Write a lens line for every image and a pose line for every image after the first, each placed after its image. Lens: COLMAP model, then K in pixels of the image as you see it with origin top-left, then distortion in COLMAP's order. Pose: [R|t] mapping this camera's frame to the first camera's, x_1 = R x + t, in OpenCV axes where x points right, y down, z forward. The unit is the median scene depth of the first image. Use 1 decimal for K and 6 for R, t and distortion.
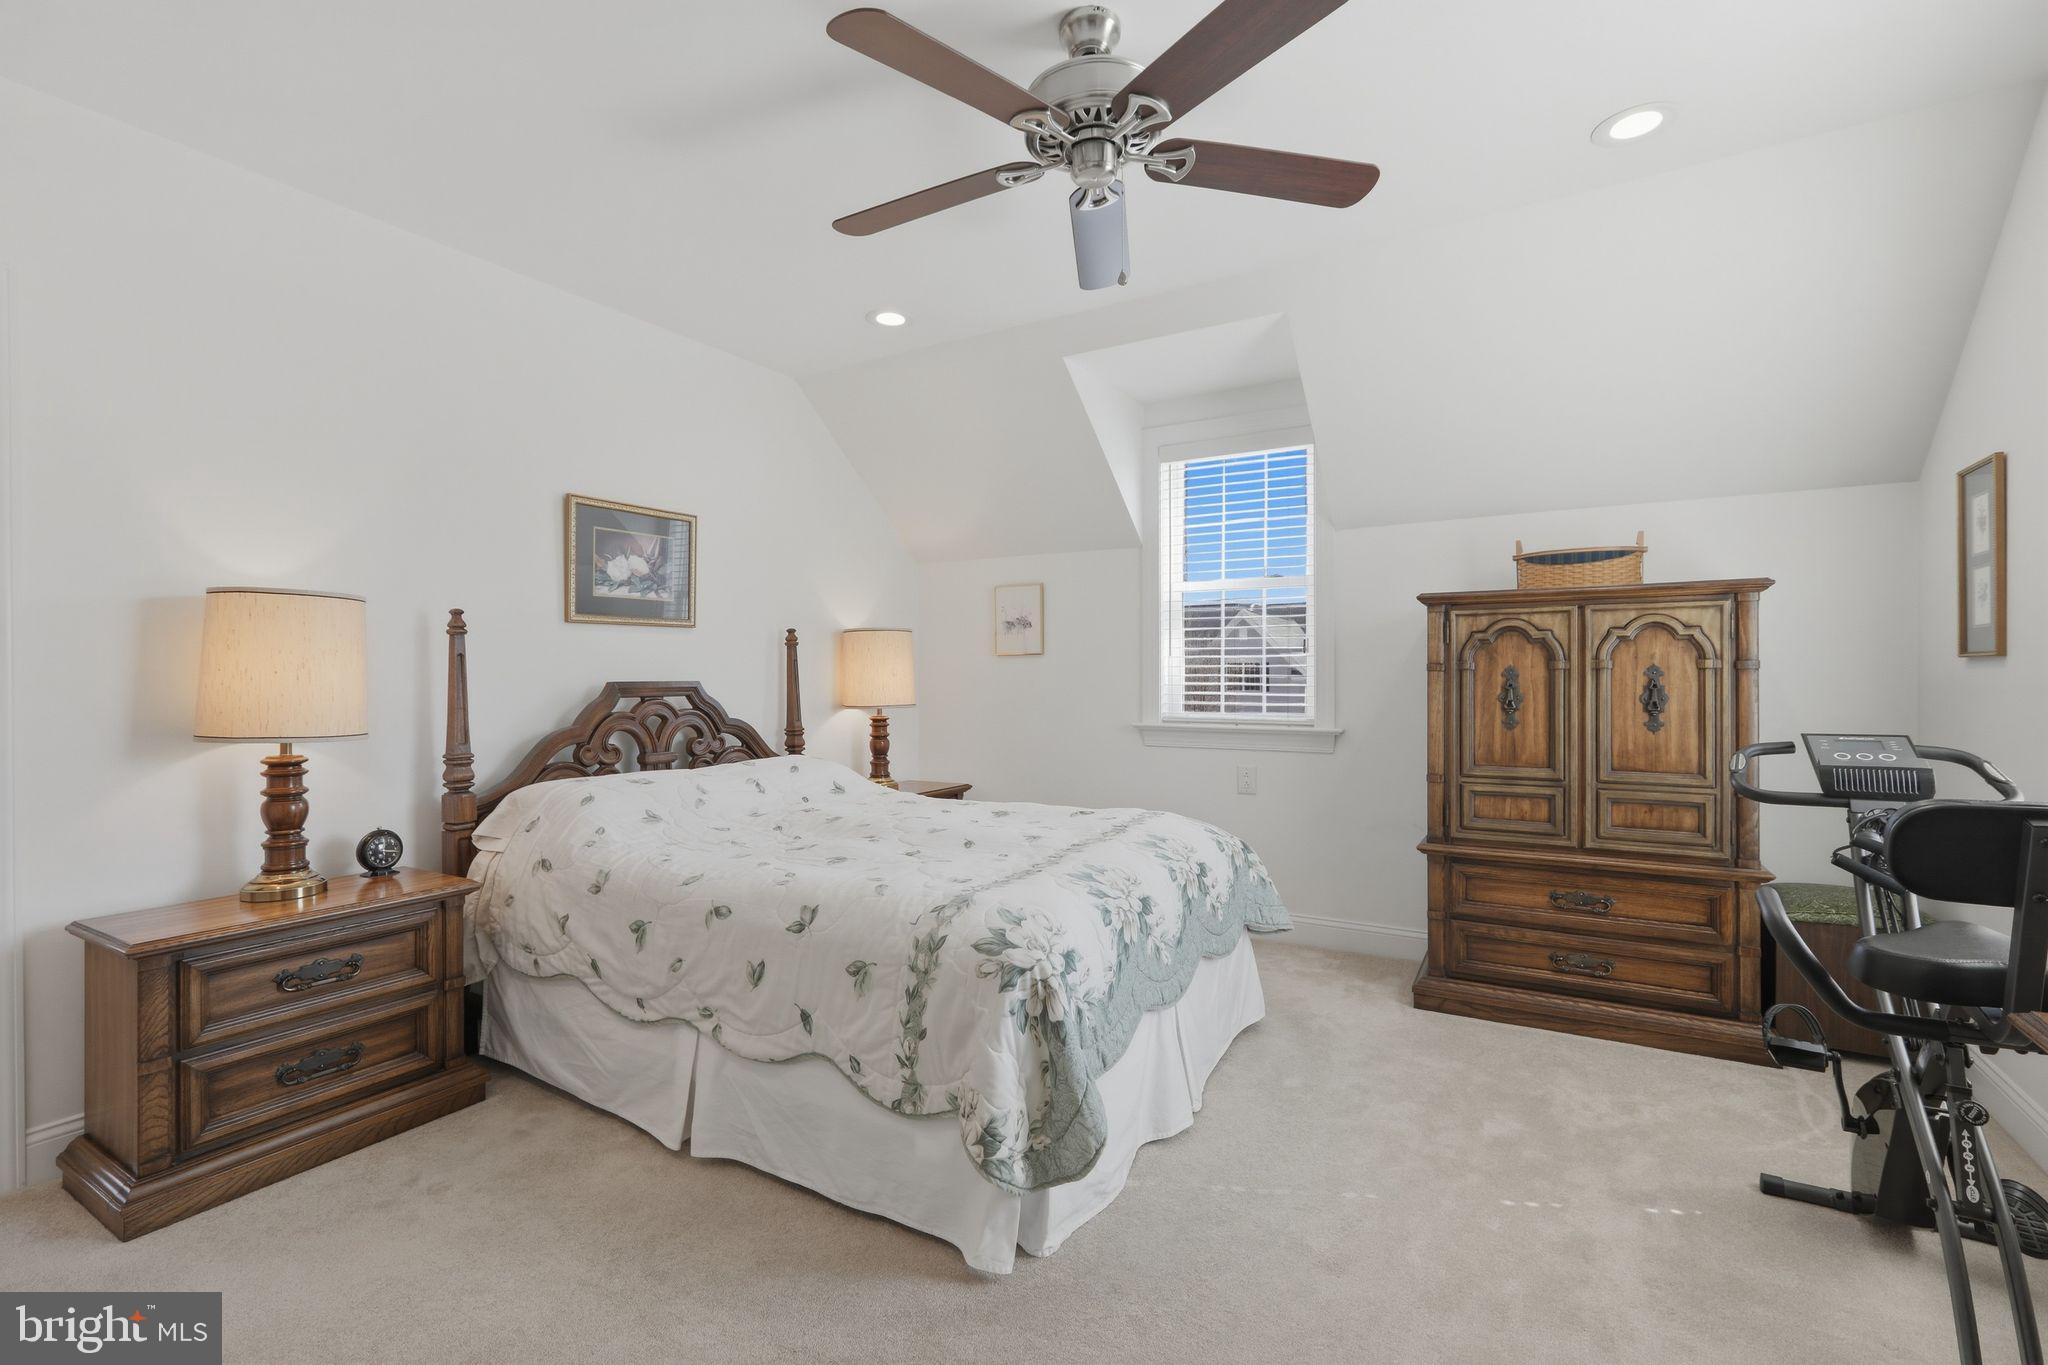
lens RADIAL K [[938.7, 0, 1028.4], [0, 938.7, 695.1], [0, 0, 1]] dist [-0.002866, 0.001391]
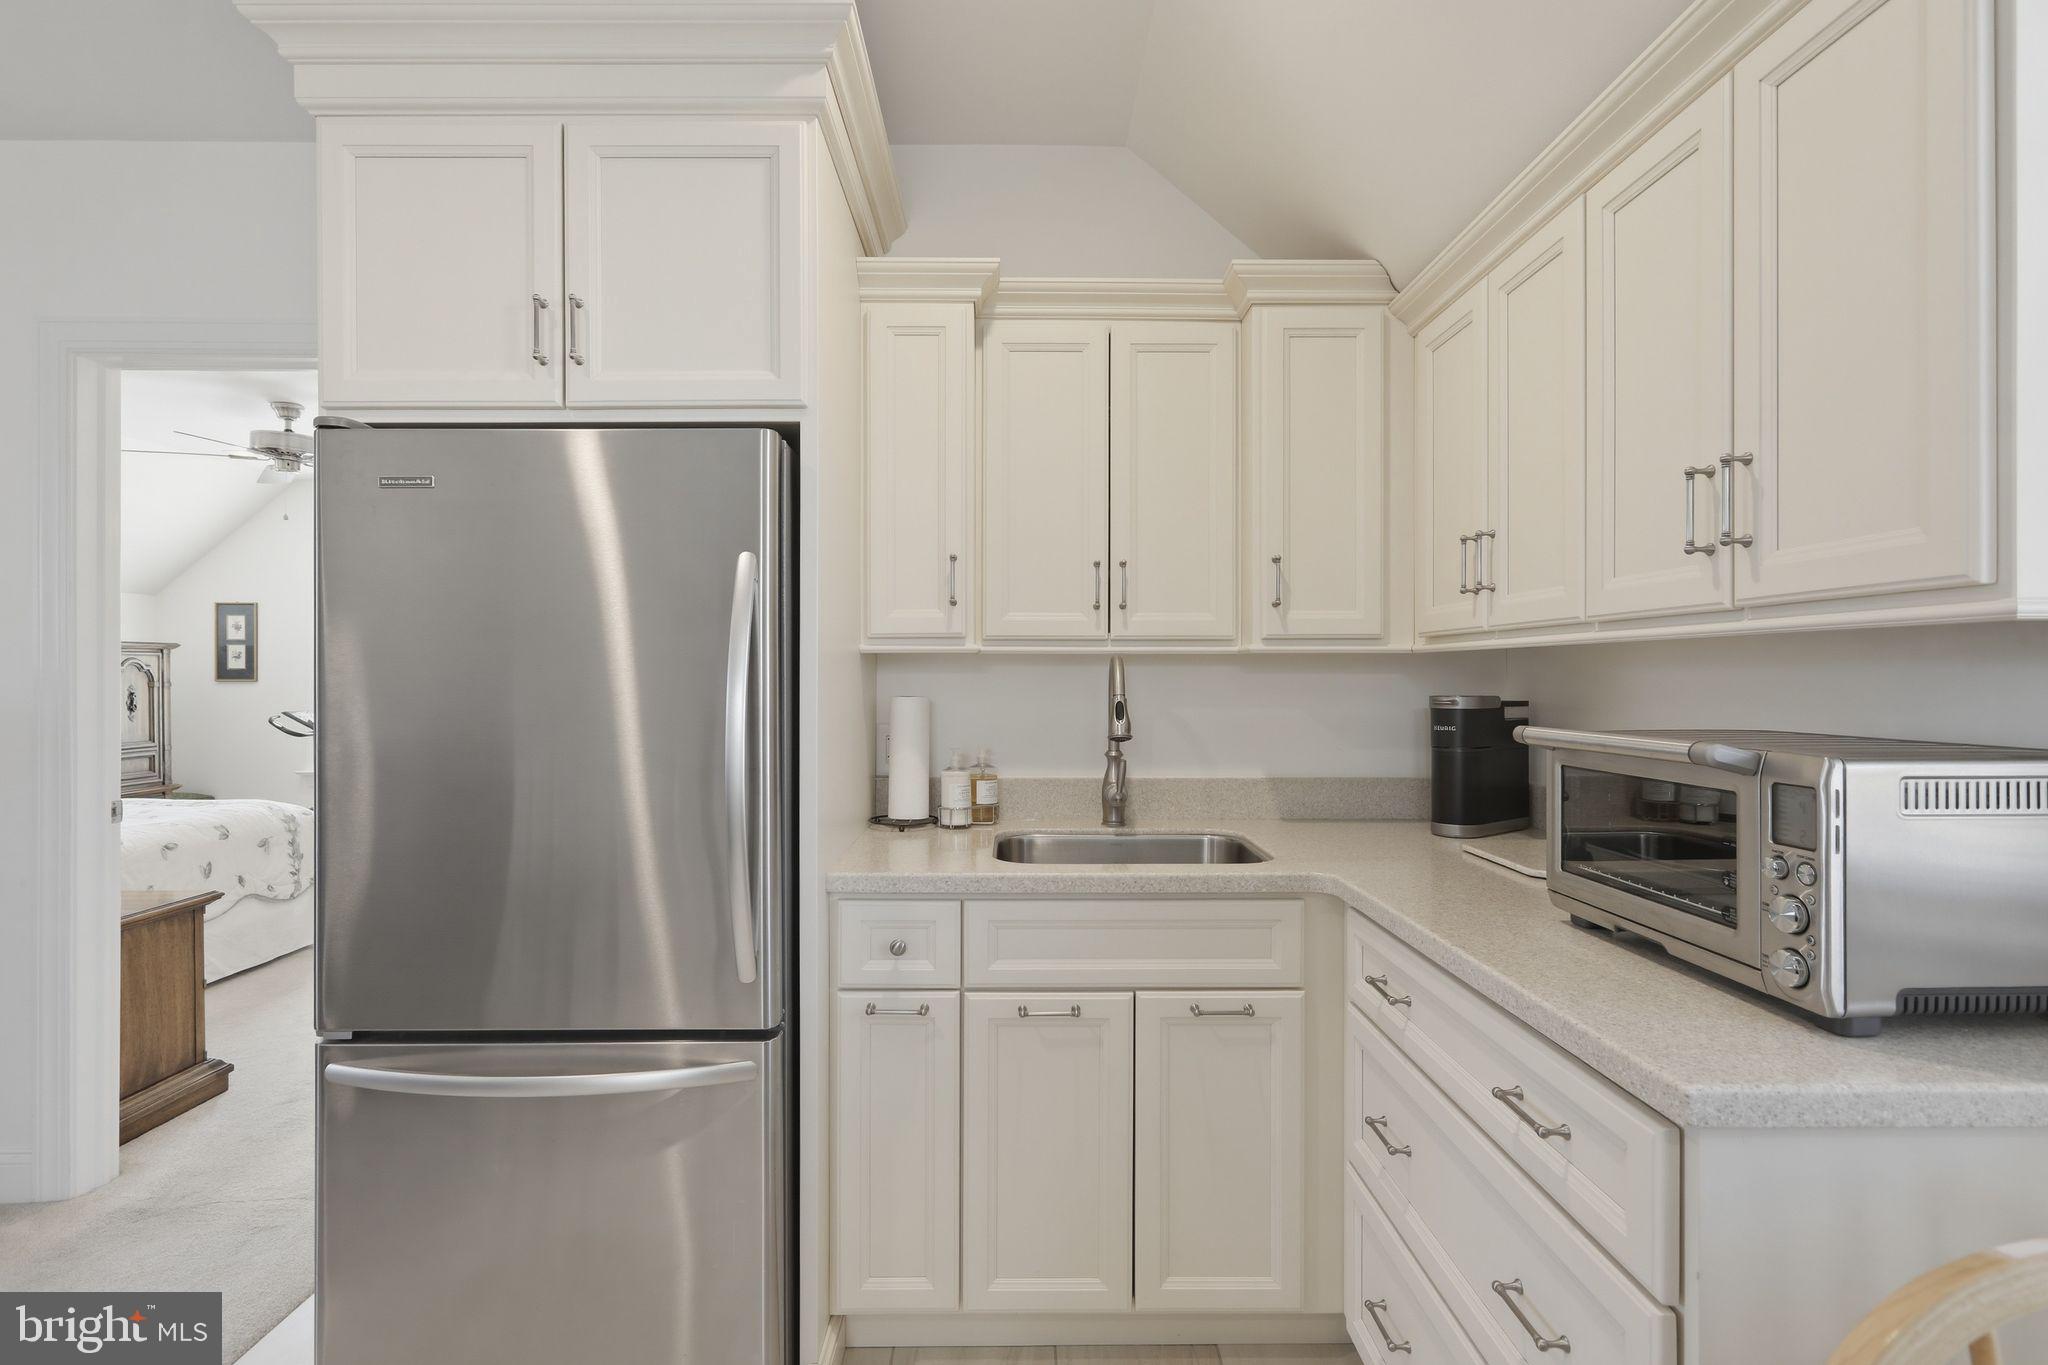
lens RADIAL K [[980.3, 0, 1011.0], [0, 980.3, 672.5], [0, 0, 1]] dist [0.001172, 0.000300]
pose [[-0.516916, 0.002439, 0.856032, -2.652973], [0.019064, 0.999781, 0.008663, -0.053489], [-0.855824, 0.020798, -0.516849, 0.679443]]
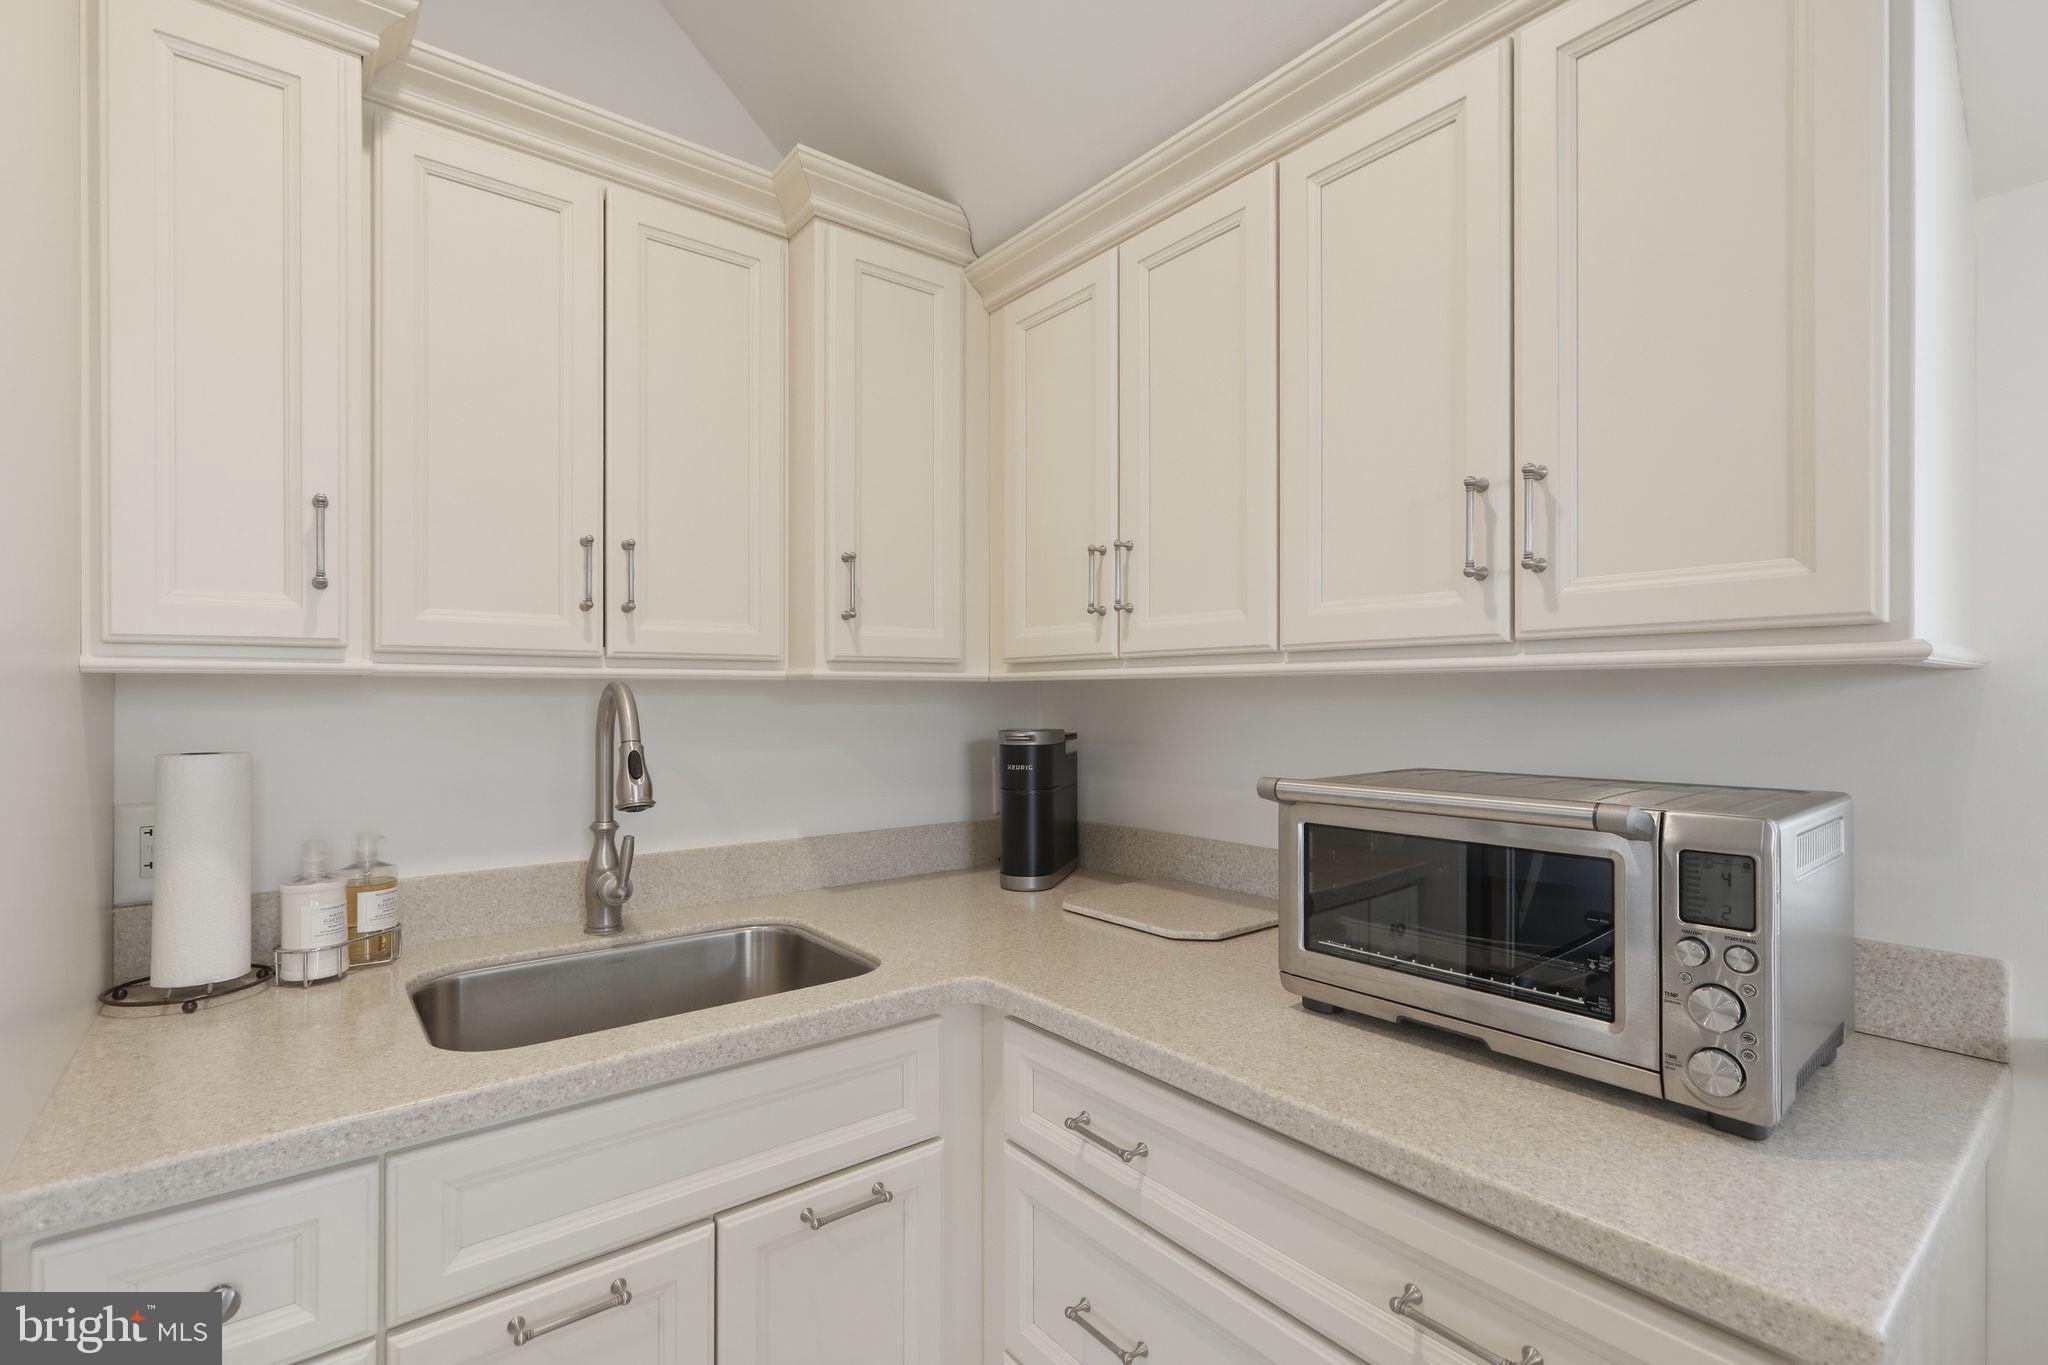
lens RADIAL K [[938.7, 0, 1028.4], [0, 938.7, 695.1], [0, 0, 1]] dist [-0.002866, 0.001391]
pose [[-0.937436, 0.000774, 0.348158, -1.711603], [0.008418, 0.999756, 0.020444, -0.076790], [-0.348057, 0.022096, -0.937213, 0.361902]]
